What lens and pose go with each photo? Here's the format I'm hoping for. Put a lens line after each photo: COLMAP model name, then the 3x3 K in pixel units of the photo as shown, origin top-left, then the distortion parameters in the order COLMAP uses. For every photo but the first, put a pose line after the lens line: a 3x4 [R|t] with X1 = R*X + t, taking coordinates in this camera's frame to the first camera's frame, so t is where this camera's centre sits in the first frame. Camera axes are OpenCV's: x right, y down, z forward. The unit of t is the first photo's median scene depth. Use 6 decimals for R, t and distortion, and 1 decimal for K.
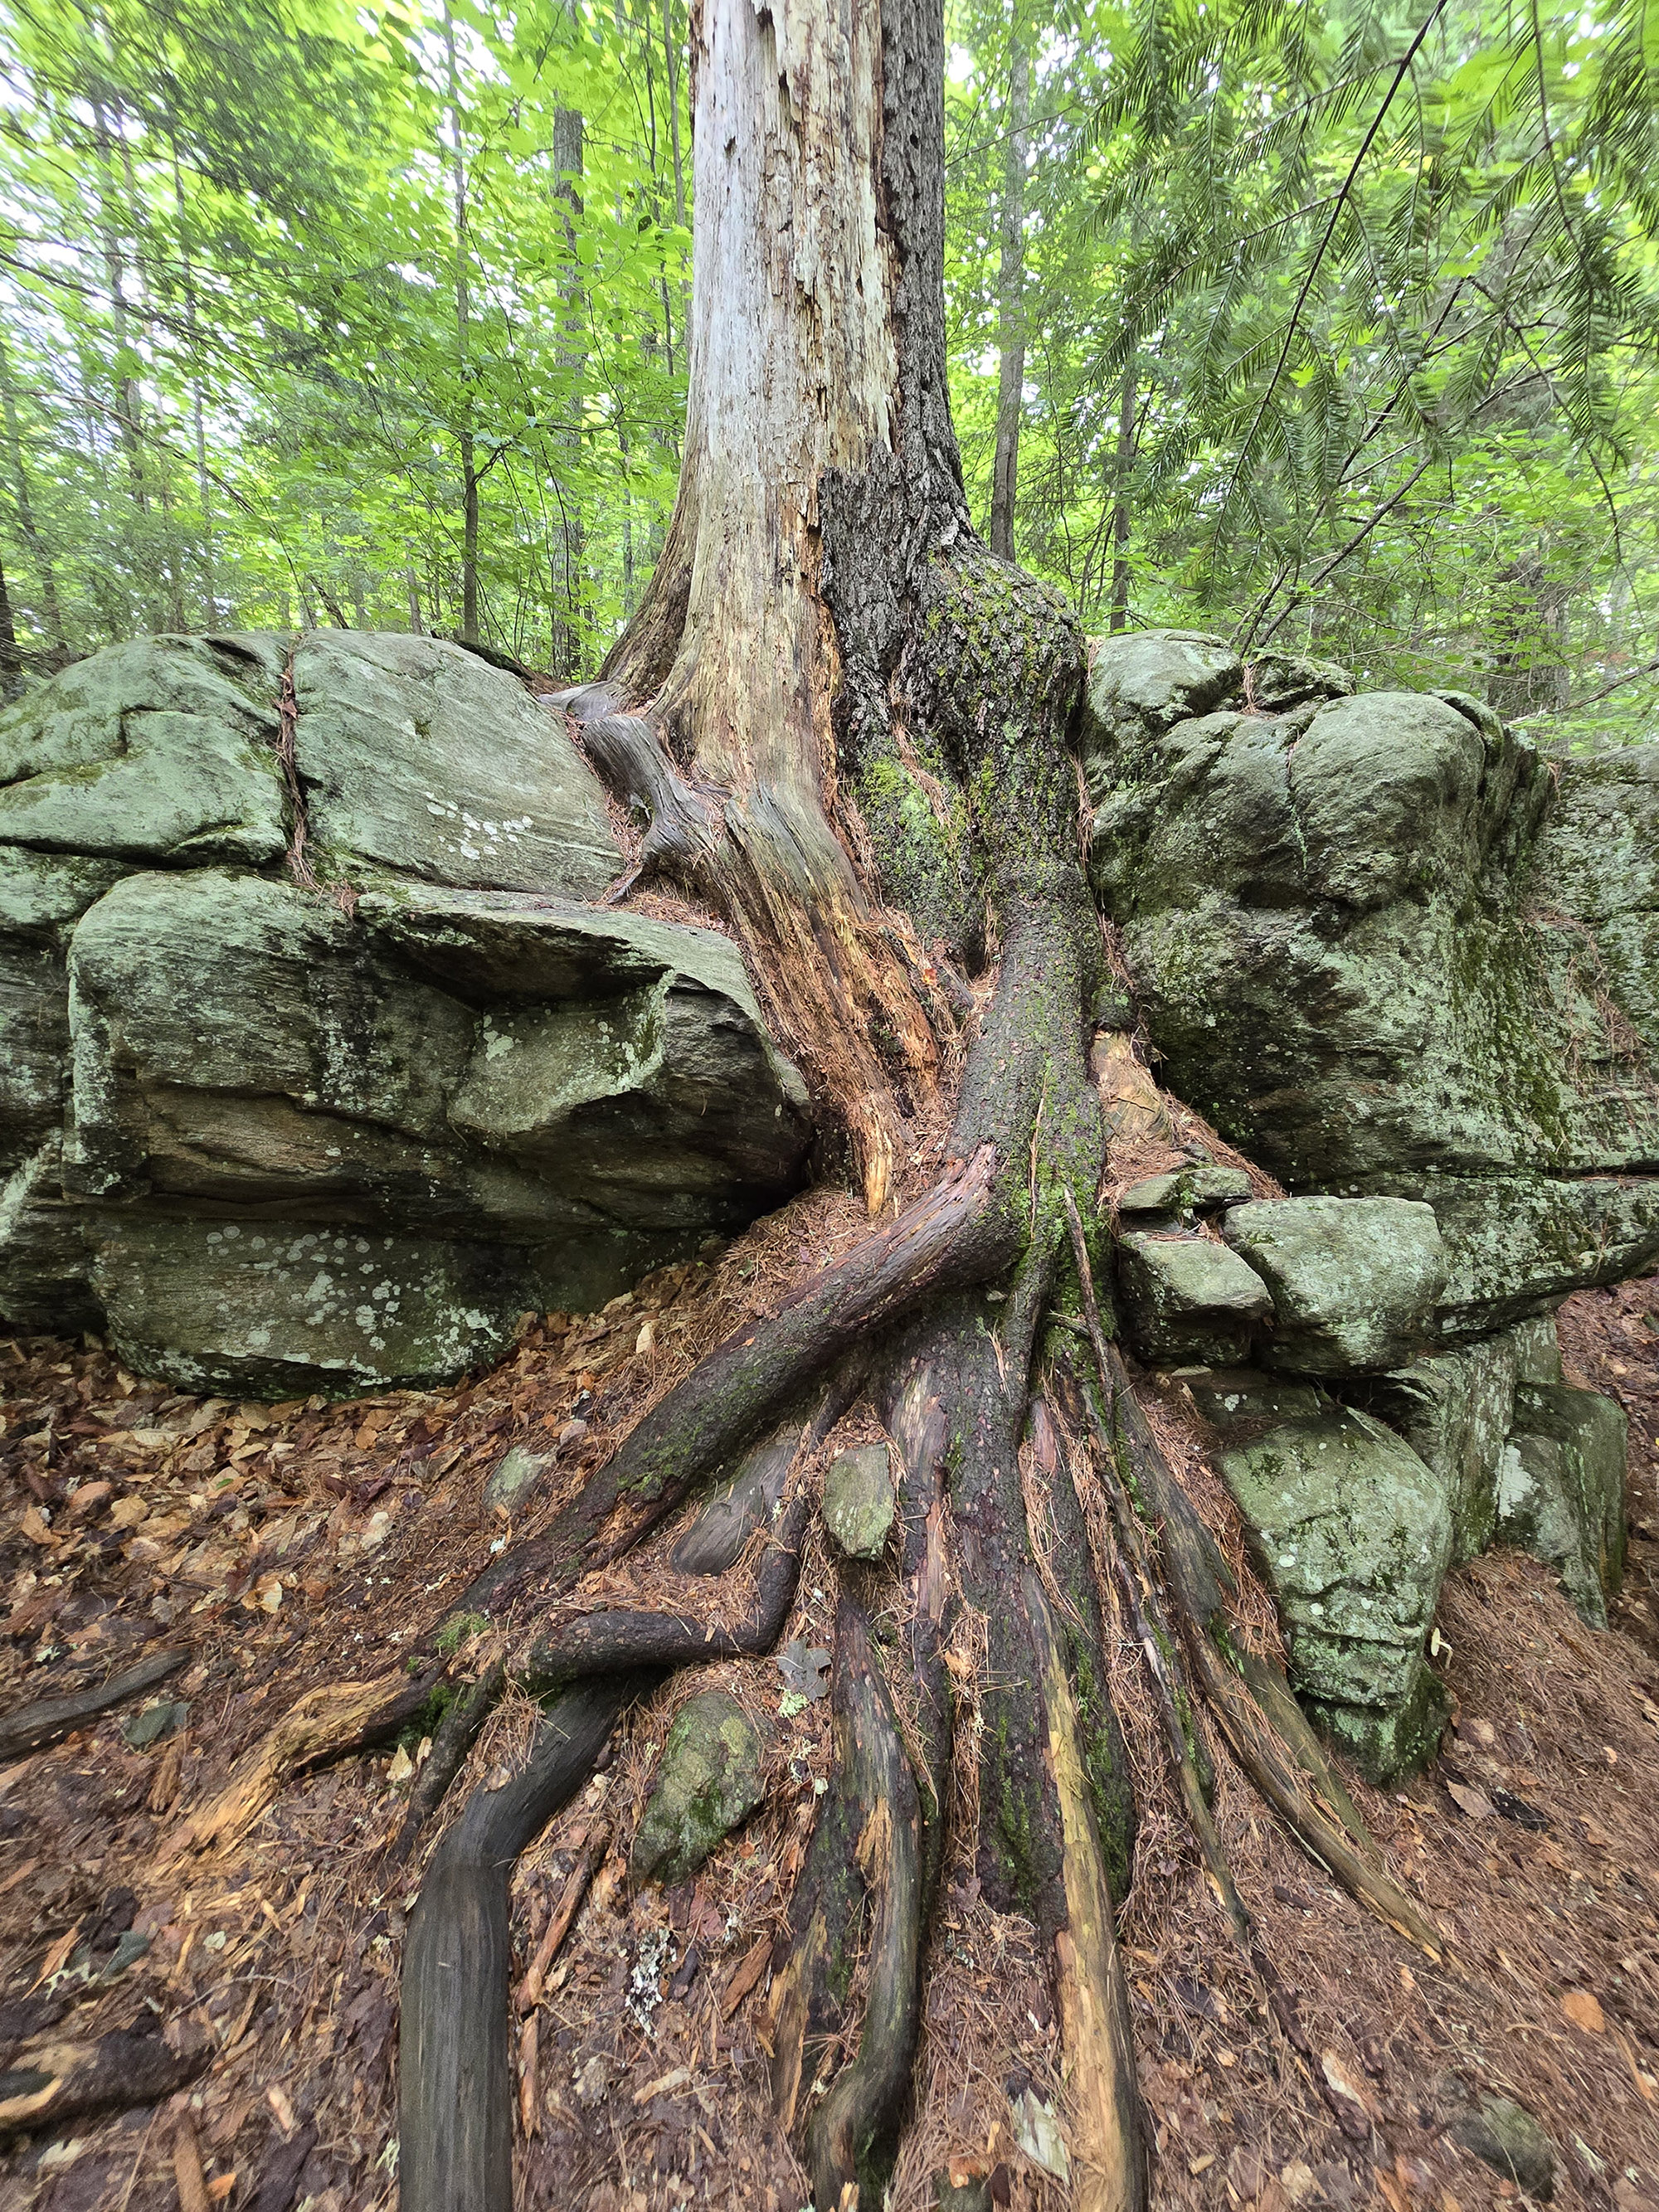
lens RADIAL K [[897.2, 0, 821.9], [0, 897.2, 1089.7], [0, 0, 1]] dist [-0.003463, 0.000132]
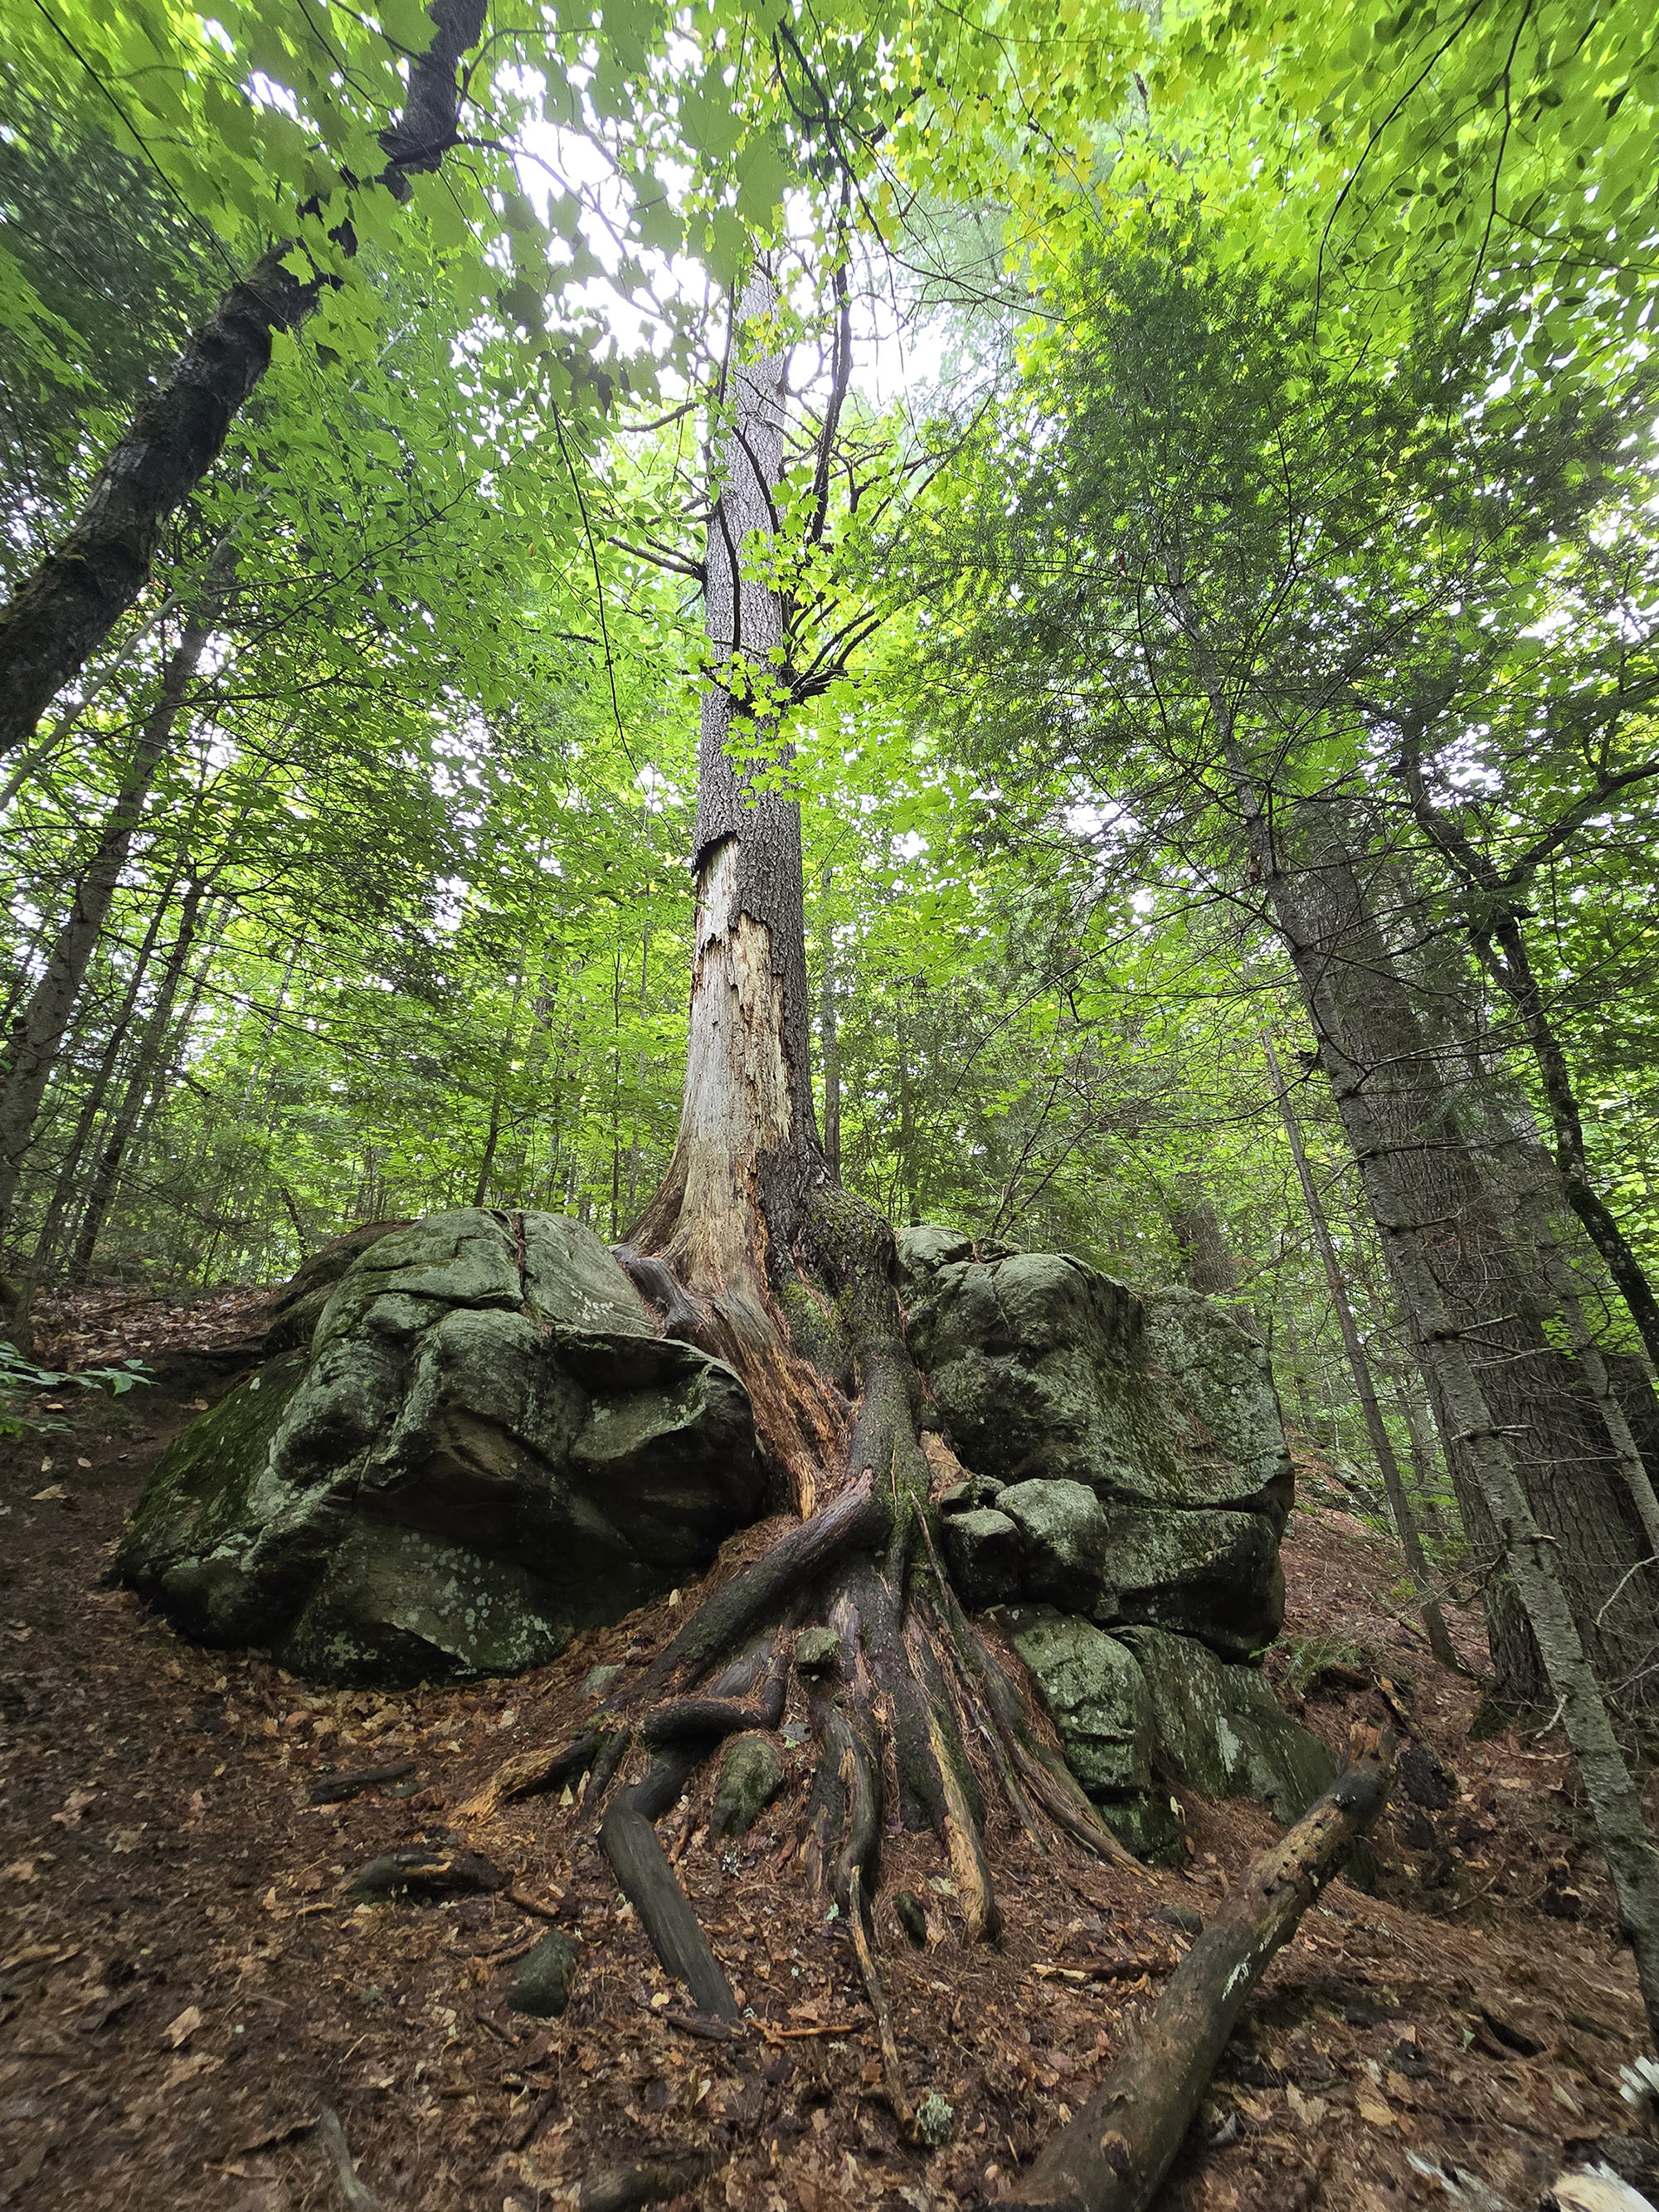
lens RADIAL K [[897.2, 0, 821.9], [0, 897.2, 1089.7], [0, 0, 1]] dist [-0.003463, 0.000132]
pose [[0.984280, 0.056998, 0.167167, -0.241670], [0.053559, 0.805599, -0.590036, 0.477784], [-0.168300, 0.589713, 0.789882, -0.833454]]
